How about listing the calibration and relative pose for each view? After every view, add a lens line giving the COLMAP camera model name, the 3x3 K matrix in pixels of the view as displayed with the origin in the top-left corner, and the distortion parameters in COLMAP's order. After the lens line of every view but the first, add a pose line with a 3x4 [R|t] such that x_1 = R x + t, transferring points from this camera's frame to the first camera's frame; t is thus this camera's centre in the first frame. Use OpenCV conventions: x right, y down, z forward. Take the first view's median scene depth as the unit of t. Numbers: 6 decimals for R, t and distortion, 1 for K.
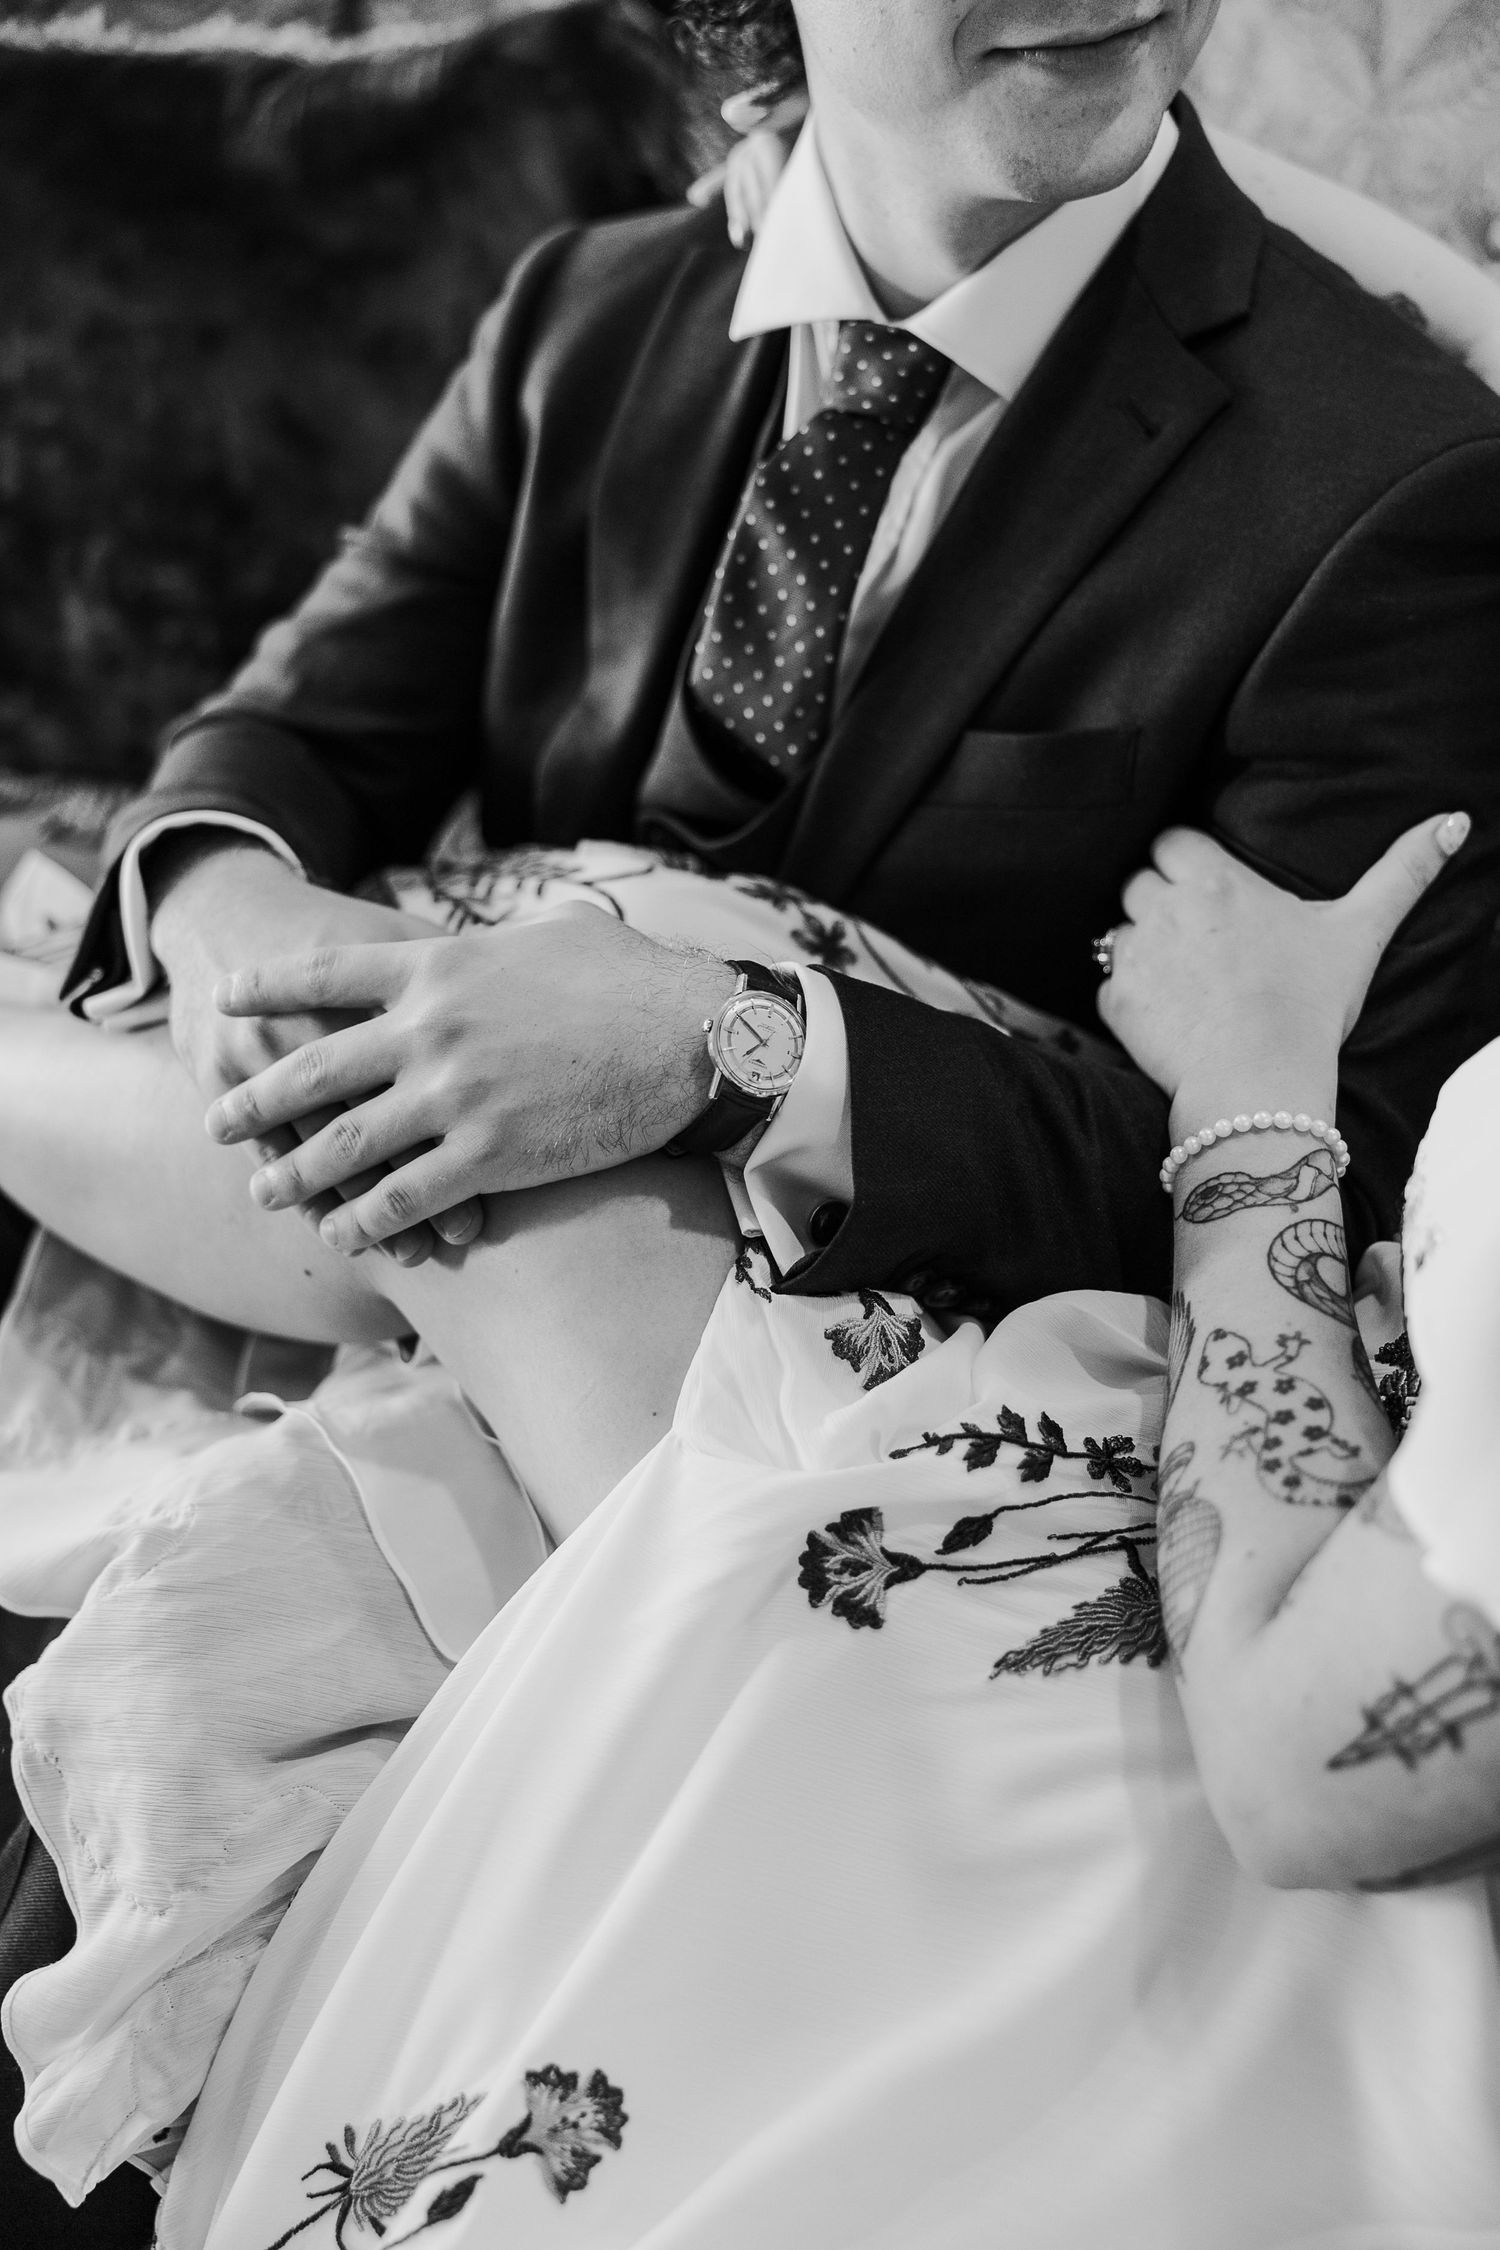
lens RADIAL K [[2406.1, 0, 751.6], [0, 2406.1, 1081.2], [0, 0, 1]] dist [0.011512, -0.020396]
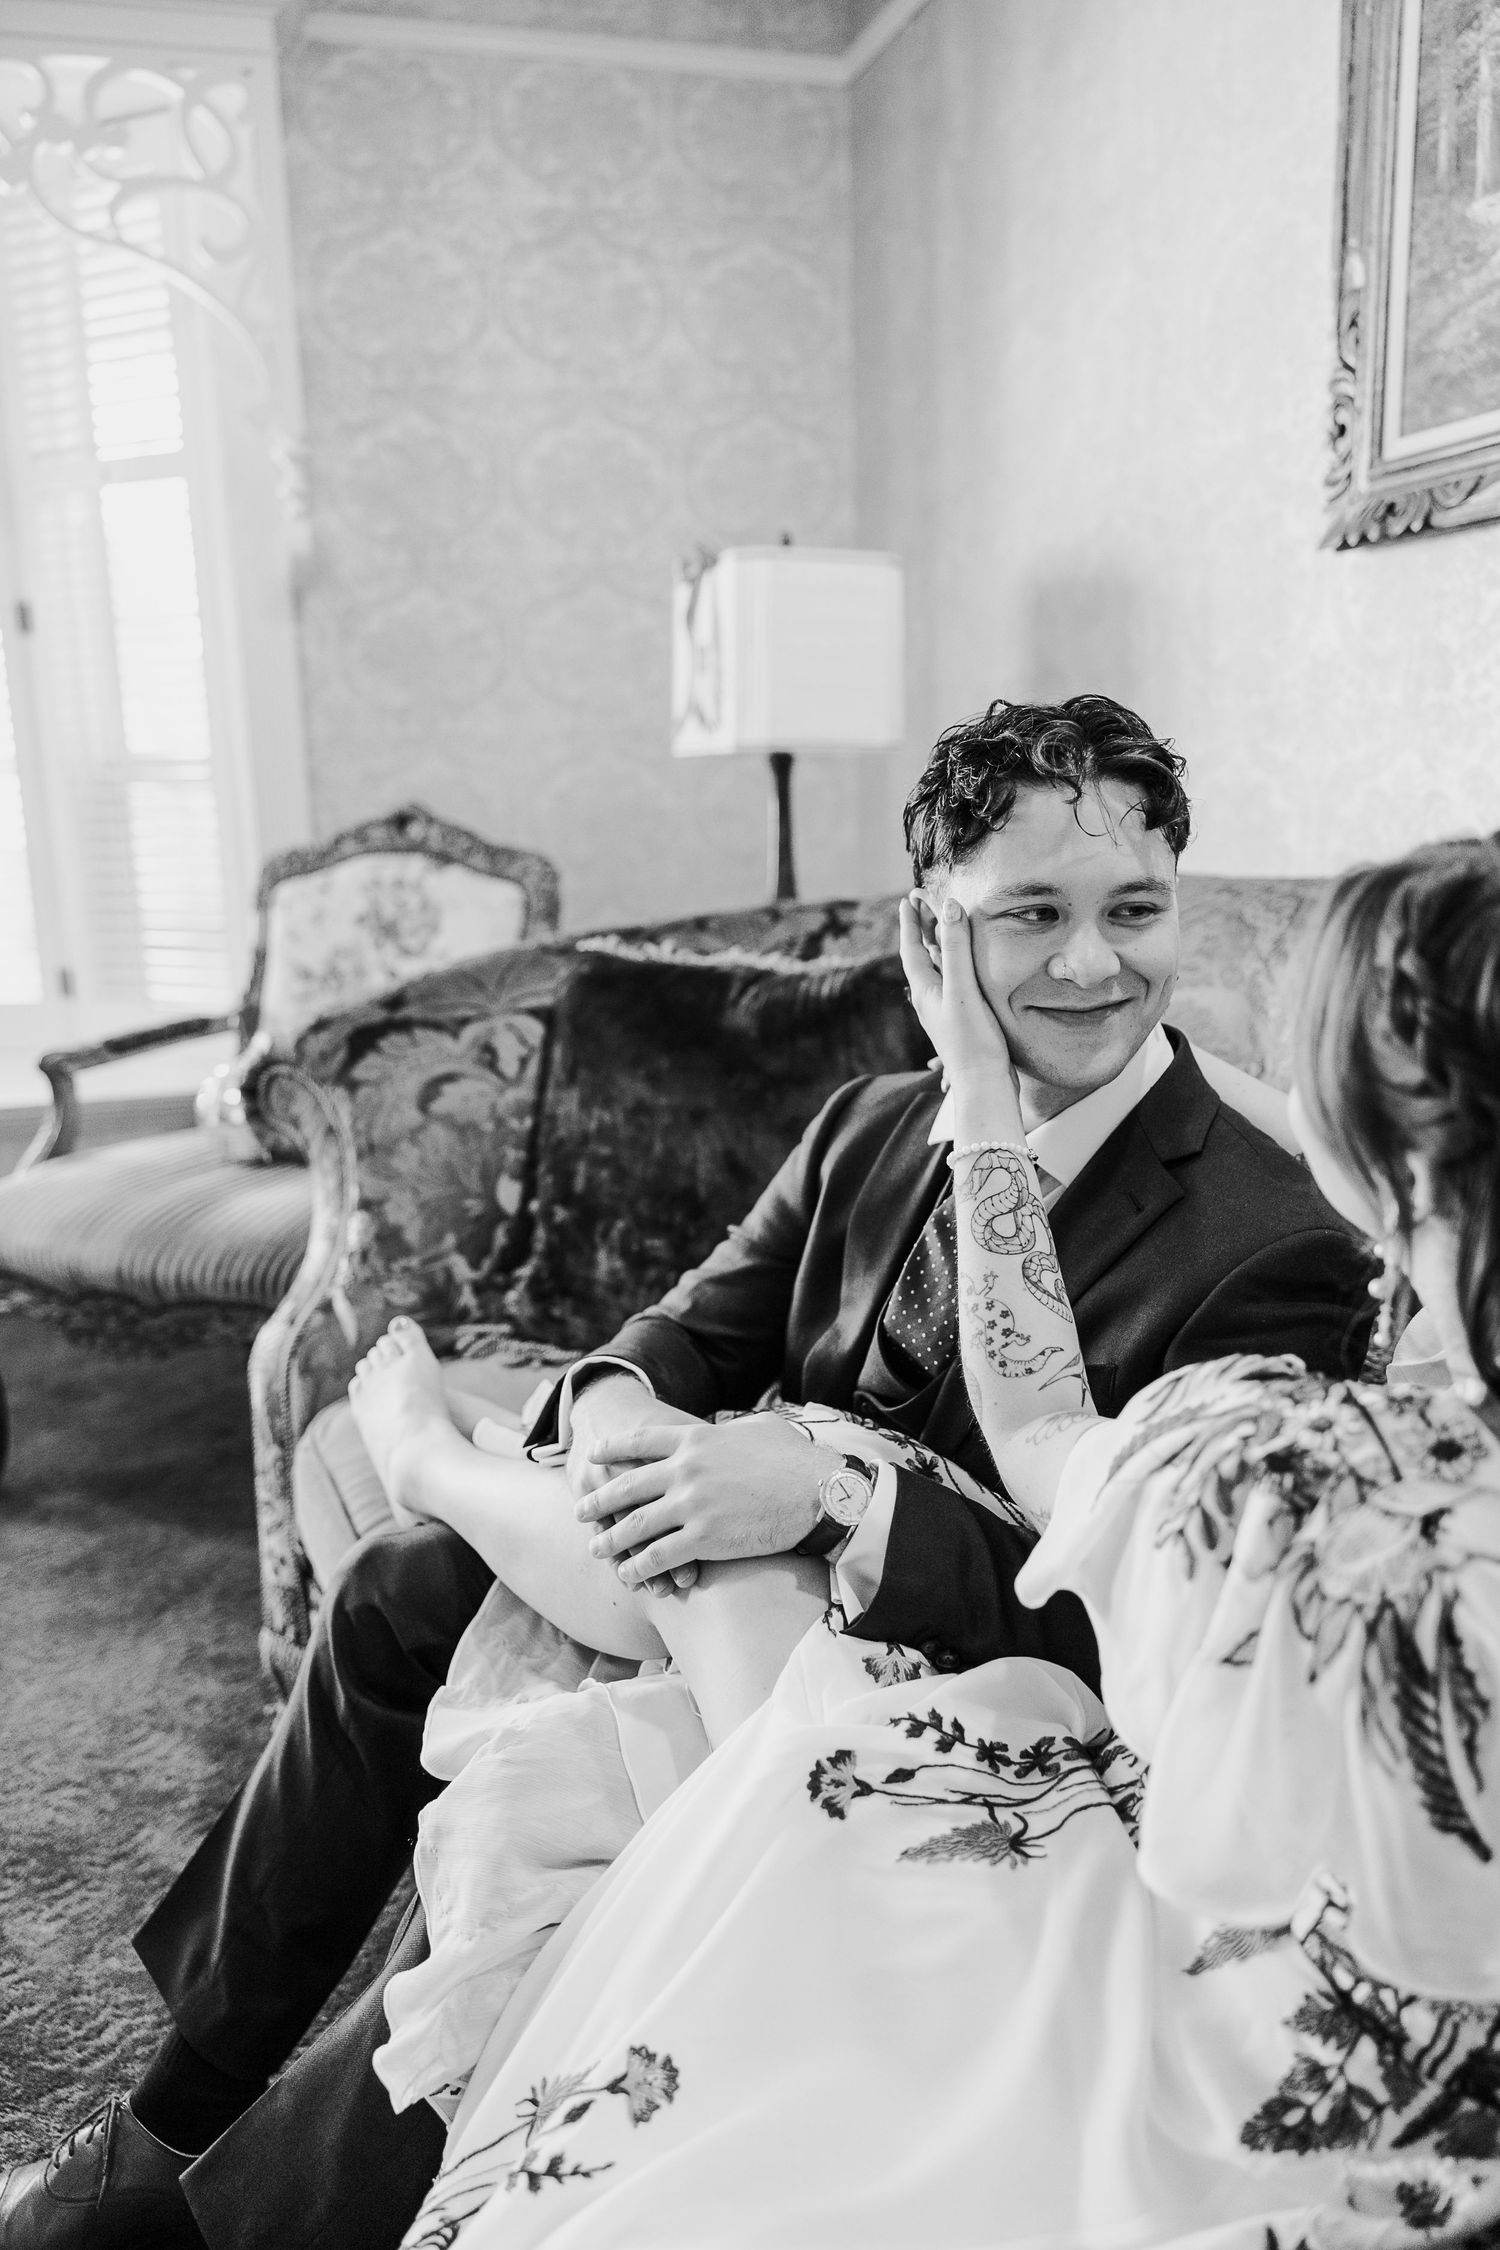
lens RADIAL K [[1873.4, 0, 750.0], [0, 1873.4, 1125.0], [0, 0, 1]] dist [0.031598, 0.001003]
pose [[0.962162, 0.069992, -0.263337, 0.251612], [-0.141141, 0.954708, -0.261940, 0.081583], [0.233076, 0.289196, 0.928462, -0.400124]]
